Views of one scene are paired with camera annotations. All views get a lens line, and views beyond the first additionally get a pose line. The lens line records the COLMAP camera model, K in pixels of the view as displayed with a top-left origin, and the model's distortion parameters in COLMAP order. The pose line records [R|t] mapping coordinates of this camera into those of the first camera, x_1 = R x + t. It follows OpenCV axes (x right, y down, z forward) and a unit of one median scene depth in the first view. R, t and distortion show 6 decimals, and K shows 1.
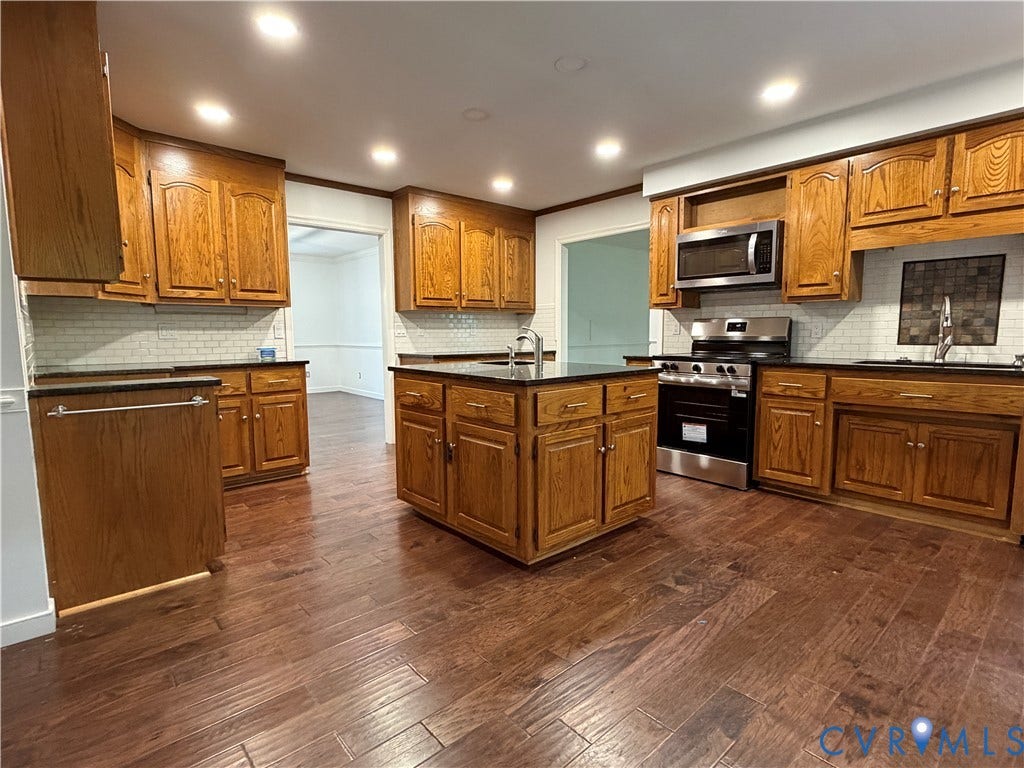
lens RADIAL K [[518.7, 0, 514.1], [0, 518.7, 382.6], [0, 0, 1]] dist [-0.001100, -0.000248]
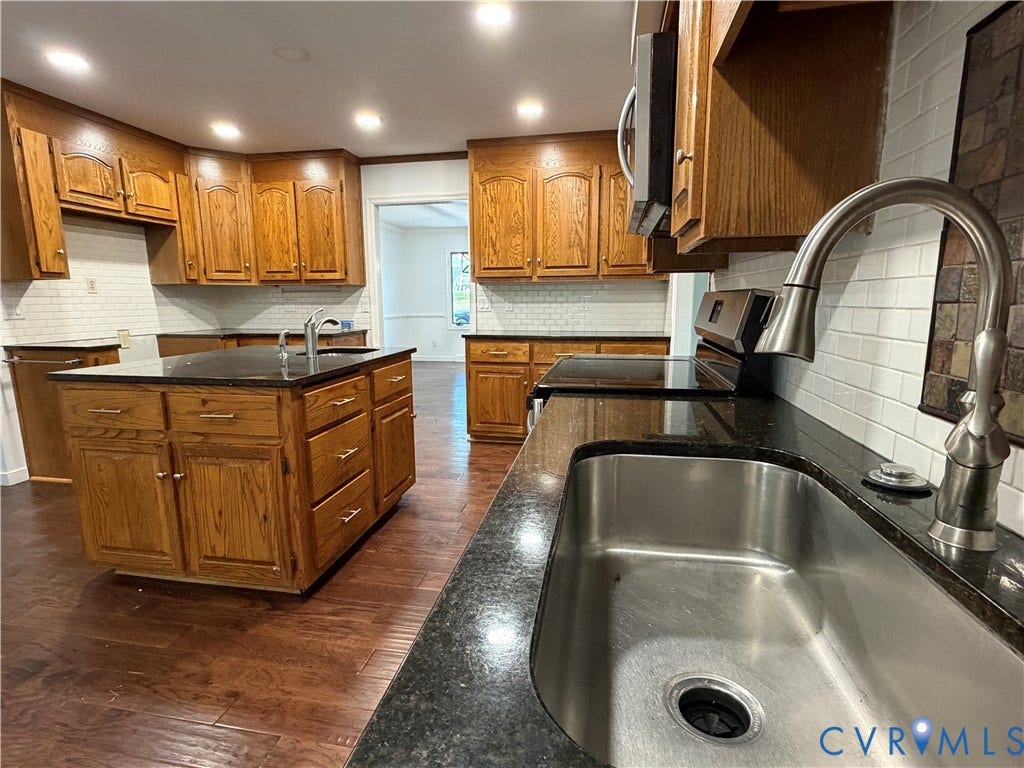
lens RADIAL K [[518.7, 0, 510.6], [0, 518.7, 386.2], [0, 0, 1]] dist [-0.001100, -0.000248]
pose [[0.604498, 0.135104, -0.785066, 0.712412], [-0.075865, 0.990798, 0.112093, -0.084633], [0.792986, -0.008201, 0.609185, 0.627427]]
